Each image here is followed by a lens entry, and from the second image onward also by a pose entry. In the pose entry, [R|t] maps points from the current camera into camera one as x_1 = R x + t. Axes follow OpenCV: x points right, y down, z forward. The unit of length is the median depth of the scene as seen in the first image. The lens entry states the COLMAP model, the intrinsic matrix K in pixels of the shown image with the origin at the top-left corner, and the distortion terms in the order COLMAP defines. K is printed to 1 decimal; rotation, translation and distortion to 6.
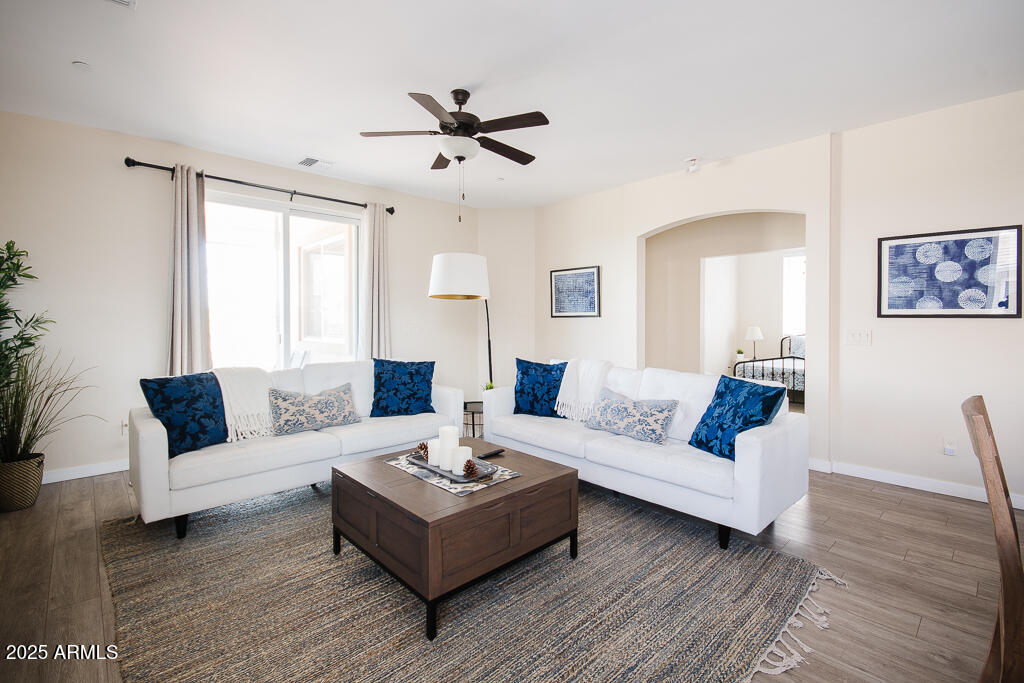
lens RADIAL K [[457.1, 0, 511.4], [0, 457.1, 324.2], [0, 0, 1]] dist [0.000688, 0.000189]
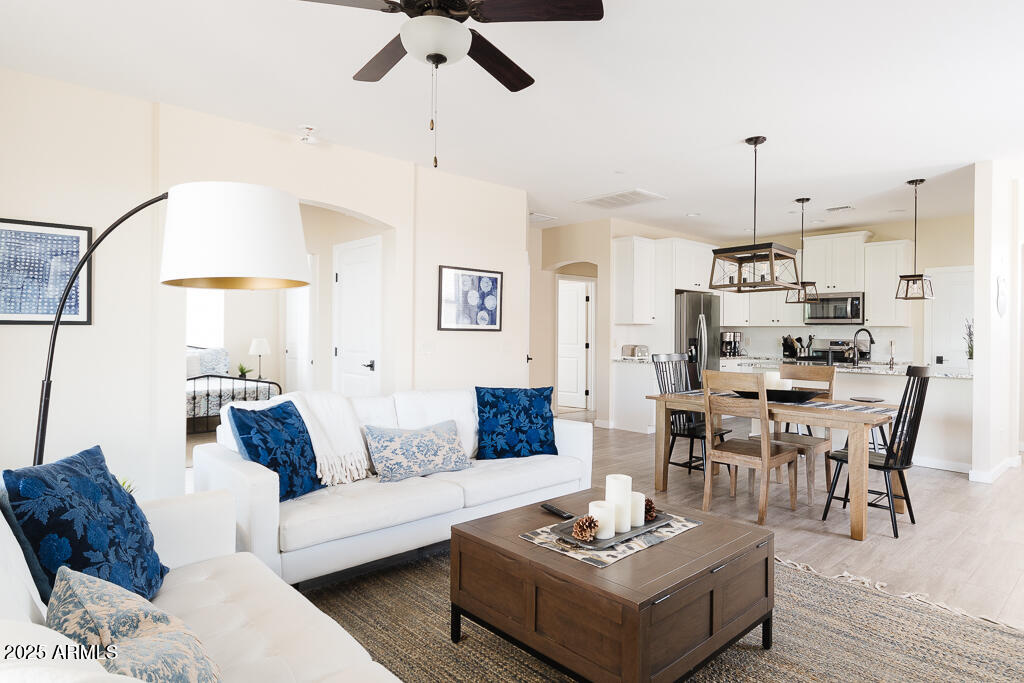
lens RADIAL K [[576.3, 0, 529.4], [0, 576.3, 334.0], [0, 0, 1]] dist [-0.002158, -0.000141]
pose [[0.007592, -0.004576, 0.999961, -0.757321], [-0.000025, 0.999990, 0.004577, -0.012741], [-0.999971, -0.000060, 0.007592, 0.782804]]
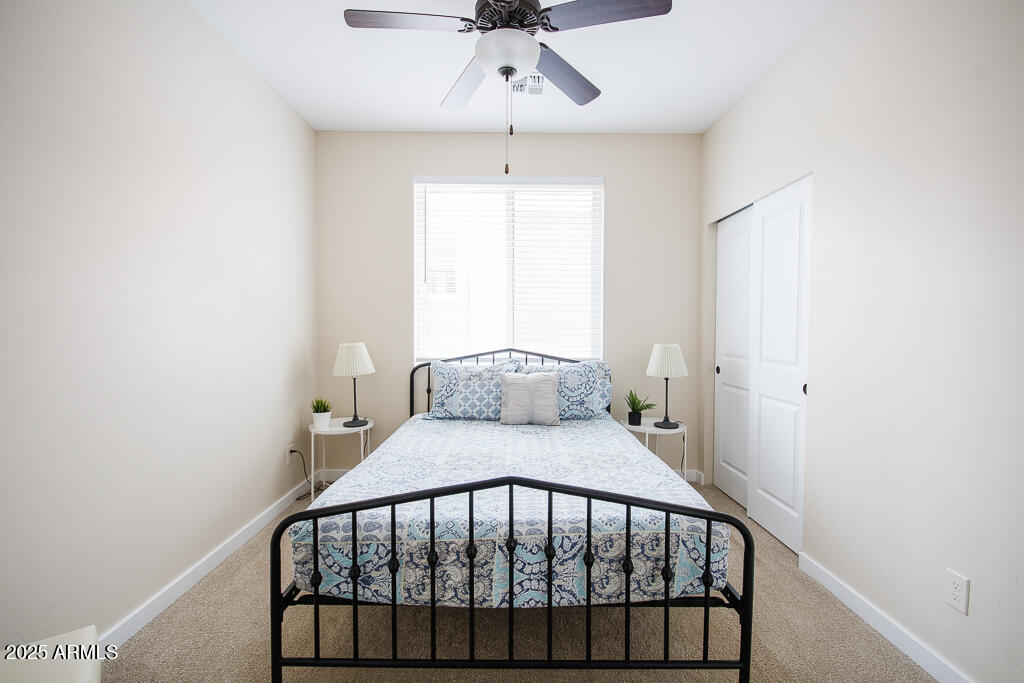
lens RADIAL K [[464.8, 0, 512.0], [0, 464.8, 341.5], [0, 0, 1]] dist [-0.000578, 0.000053]
pose [[0.682749, -0.020571, 0.730363, 0.822743], [0.003403, 0.999682, 0.024976, -0.013176], [-0.730645, -0.014567, 0.682602, 1.556415]]
